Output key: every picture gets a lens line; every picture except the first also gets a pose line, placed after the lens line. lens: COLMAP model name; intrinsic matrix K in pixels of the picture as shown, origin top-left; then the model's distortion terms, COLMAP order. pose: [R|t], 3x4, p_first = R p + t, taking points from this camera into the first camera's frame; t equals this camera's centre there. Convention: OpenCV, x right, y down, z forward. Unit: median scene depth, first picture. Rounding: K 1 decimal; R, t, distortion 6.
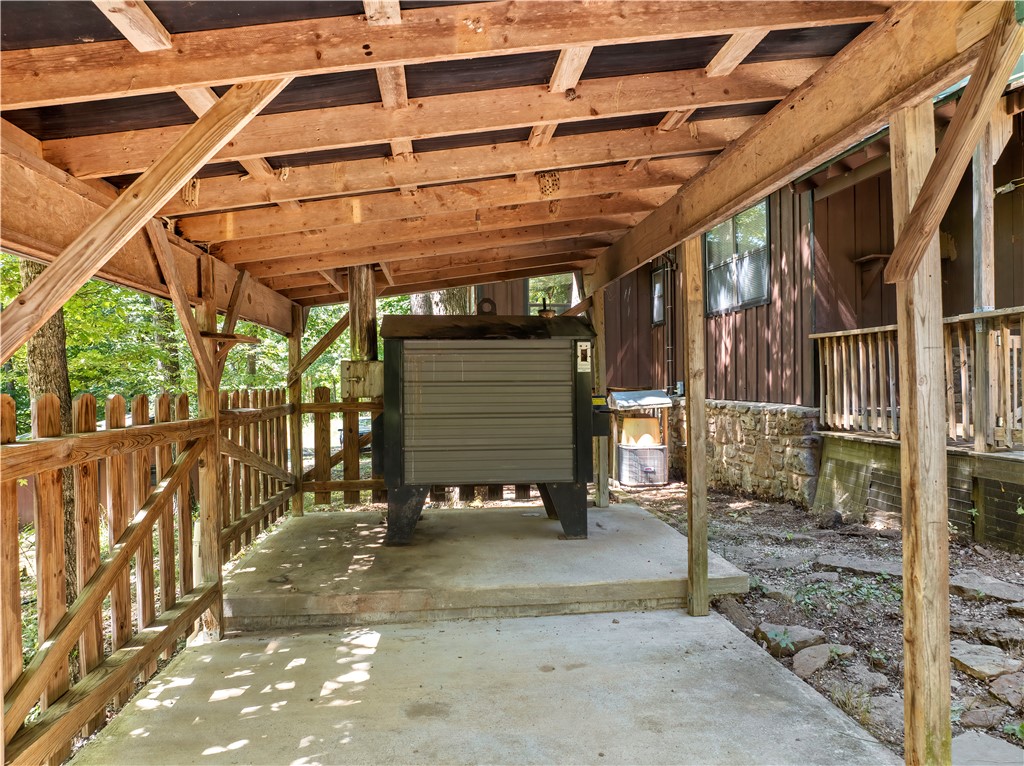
lens RADIAL K [[720.2, 0, 512.0], [0, 720.2, 383.0], [0, 0, 1]] dist [-0.005093, -0.001654]
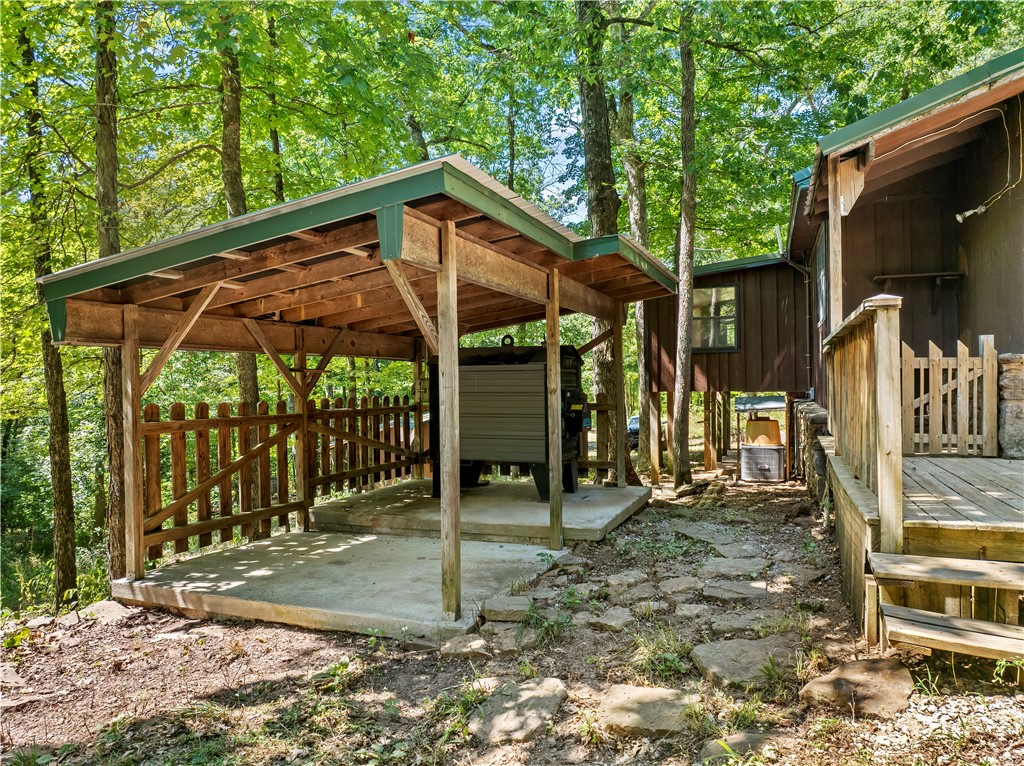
lens RADIAL K [[720.2, 0, 512.0], [0, 720.2, 383.0], [0, 0, 1]] dist [-0.005093, -0.001654]
pose [[0.887109, 0.000324, -0.461561, 0.859170], [0.001507, 0.999992, 0.003599, -0.033995], [0.461558, -0.003888, 0.887101, -0.381605]]
